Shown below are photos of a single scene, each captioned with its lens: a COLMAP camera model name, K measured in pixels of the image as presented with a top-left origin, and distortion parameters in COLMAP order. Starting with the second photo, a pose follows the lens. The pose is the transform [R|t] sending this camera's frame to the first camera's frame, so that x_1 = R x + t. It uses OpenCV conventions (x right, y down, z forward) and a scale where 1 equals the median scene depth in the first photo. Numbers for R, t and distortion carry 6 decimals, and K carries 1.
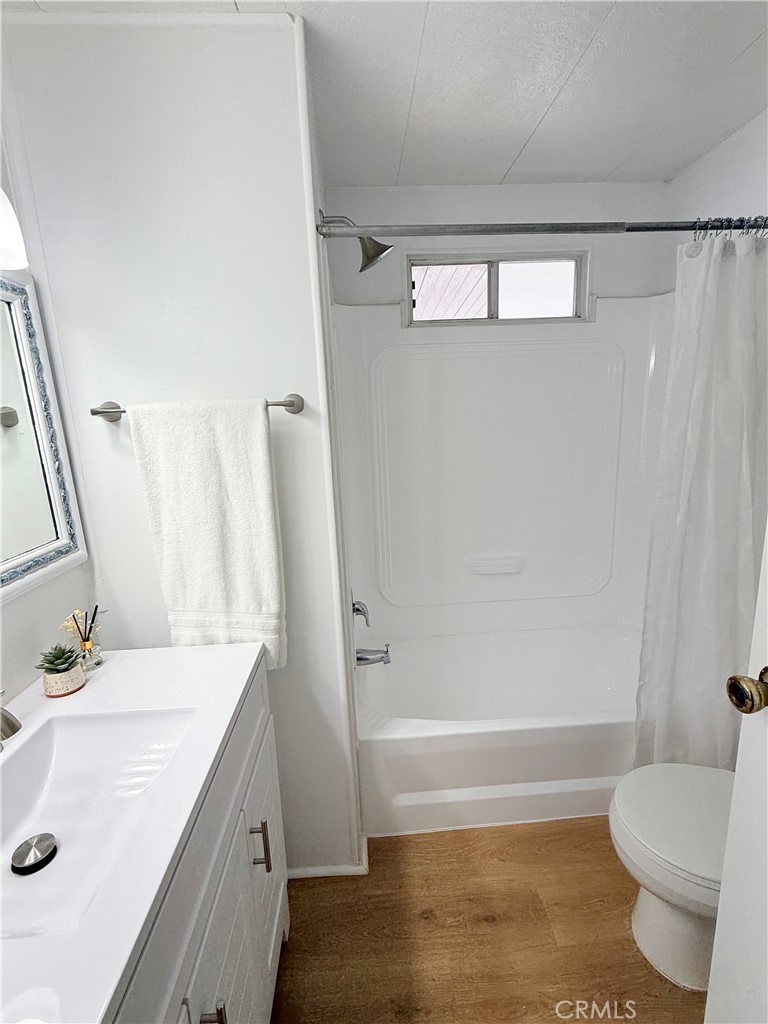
lens RADIAL K [[465.6, 0, 387.8], [0, 465.6, 512.6], [0, 0, 1]] dist [-0.000948, -0.000824]
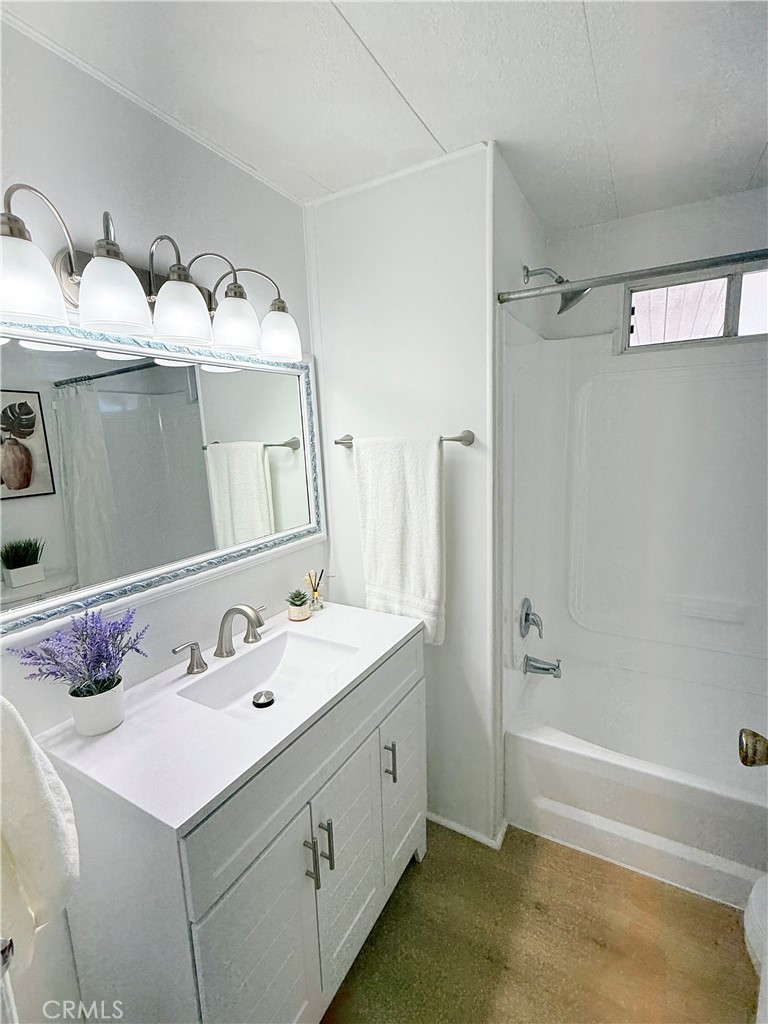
lens RADIAL K [[465.6, 0, 382.1], [0, 465.6, 515.6], [0, 0, 1]] dist [-0.000948, -0.000824]
pose [[0.840016, 0.106781, -0.531951, 0.302745], [-0.112286, 0.993430, 0.022101, -0.028583], [0.530816, 0.041166, 0.846487, -0.177978]]
